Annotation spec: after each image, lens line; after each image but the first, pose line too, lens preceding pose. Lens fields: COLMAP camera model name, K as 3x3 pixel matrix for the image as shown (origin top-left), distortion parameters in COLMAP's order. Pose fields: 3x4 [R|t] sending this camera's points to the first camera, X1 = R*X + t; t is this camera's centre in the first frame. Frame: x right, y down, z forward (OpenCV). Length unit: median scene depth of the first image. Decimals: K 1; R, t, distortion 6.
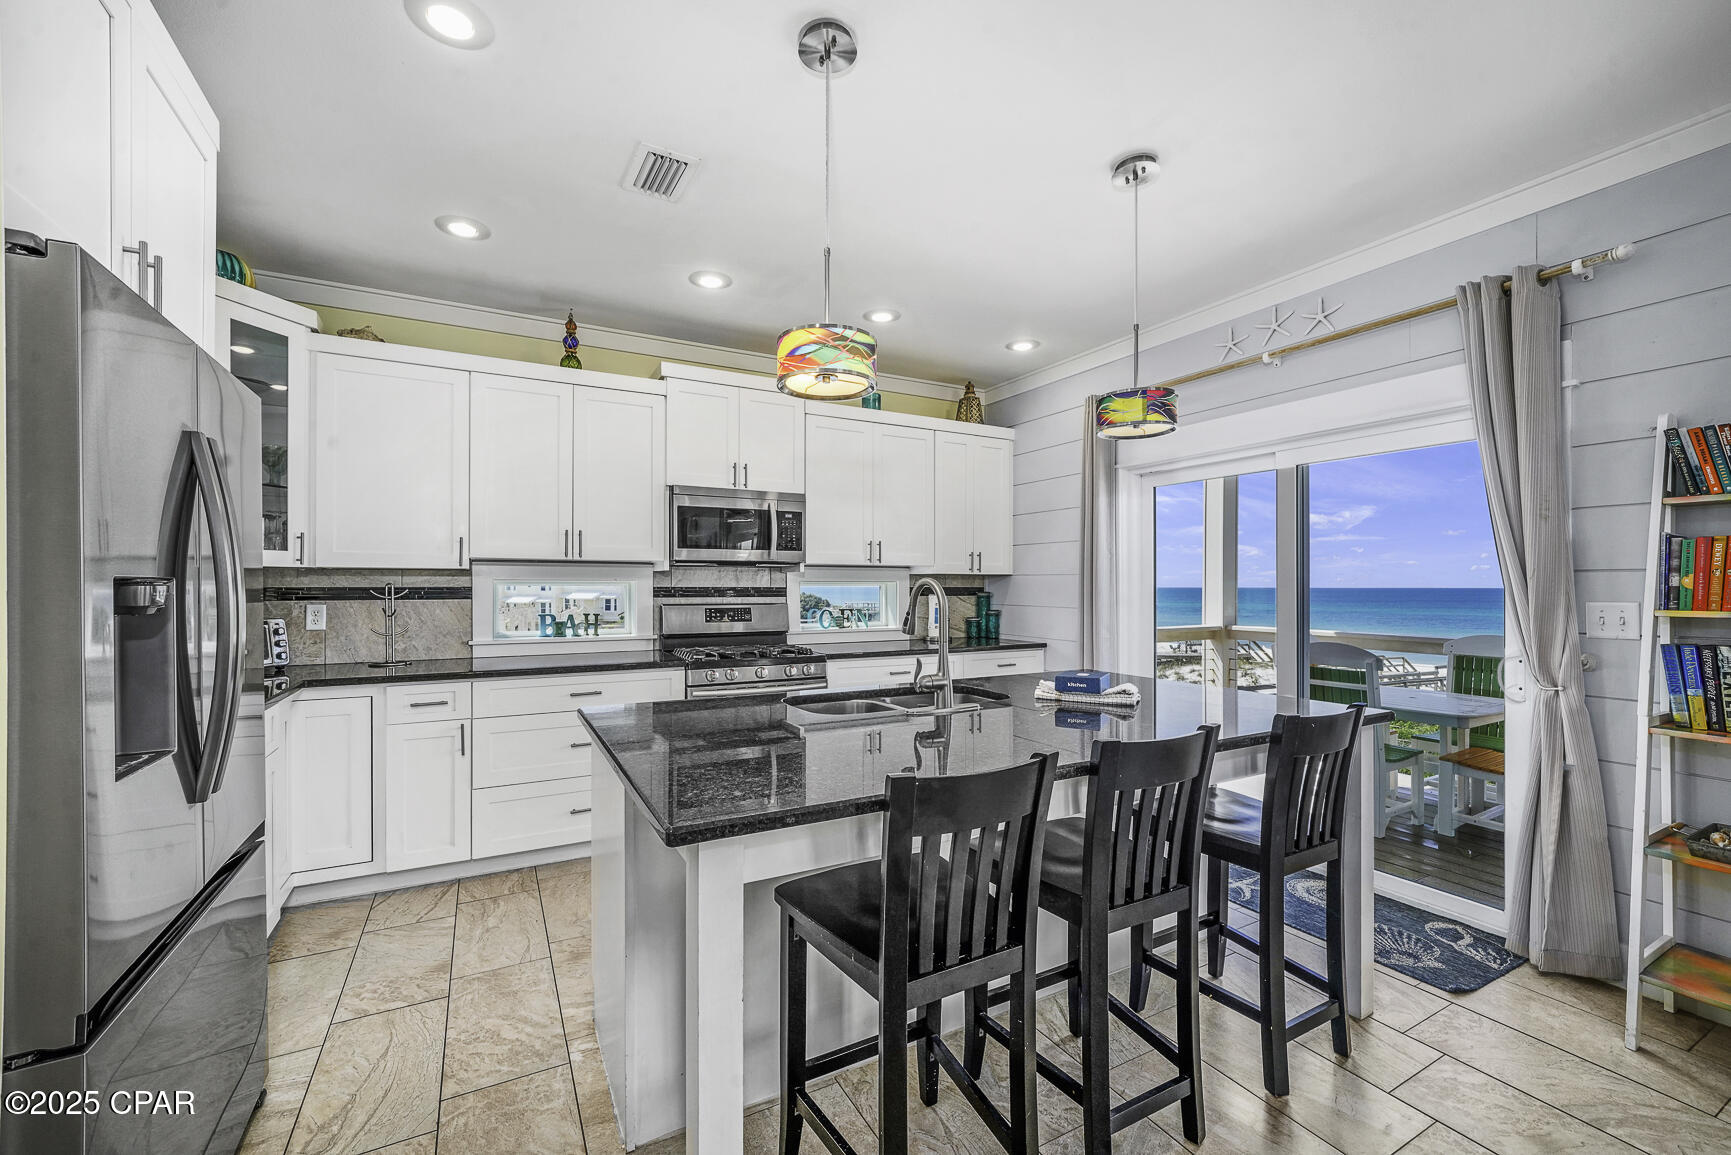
lens RADIAL K [[711.8, 0, 872.7], [0, 711.8, 585.7], [0, 0, 1]] dist [-0.002544, -0.000017]
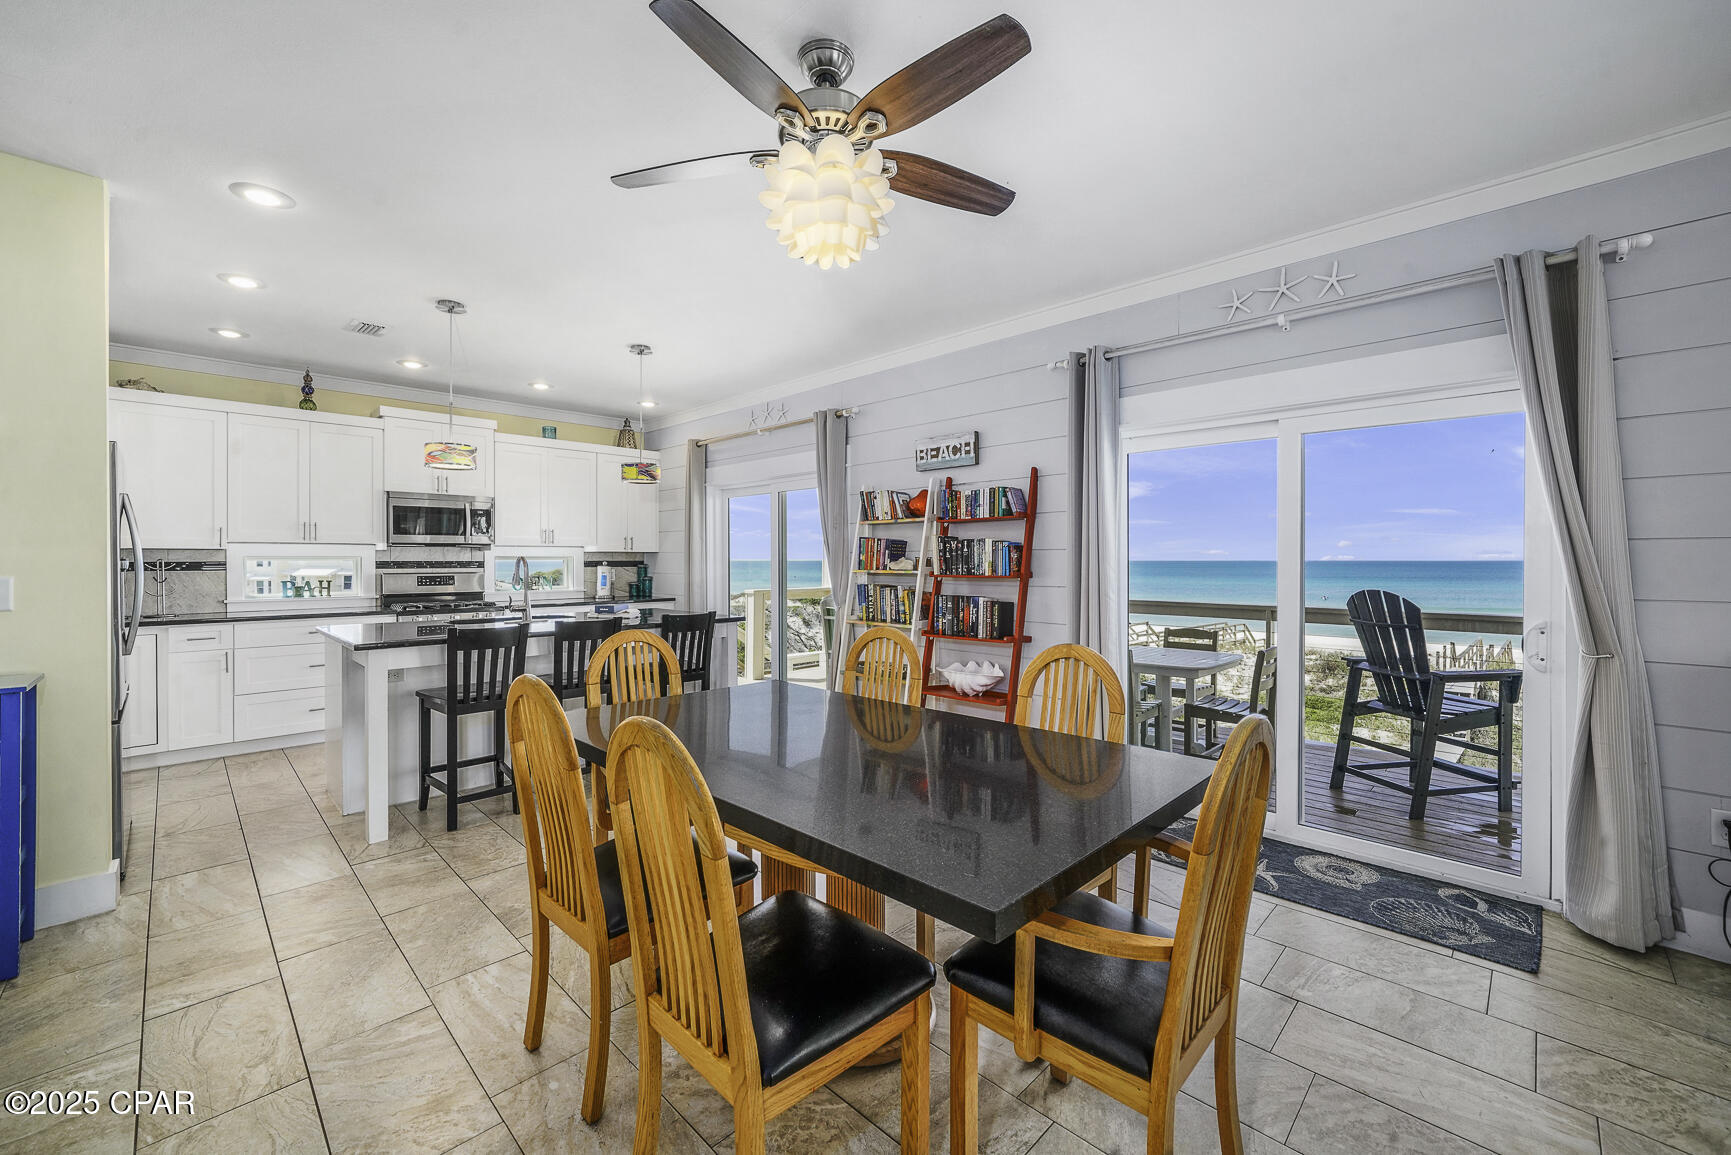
lens RADIAL K [[711.8, 0, 852.7], [0, 711.8, 560.9], [0, 0, 1]] dist [-0.002544, -0.000017]
pose [[0.965988, -0.003116, 0.258567, 0.253011], [0.002544, 0.999994, 0.002544, 0.000089], [-0.258574, -0.001799, 0.965990, -0.636010]]
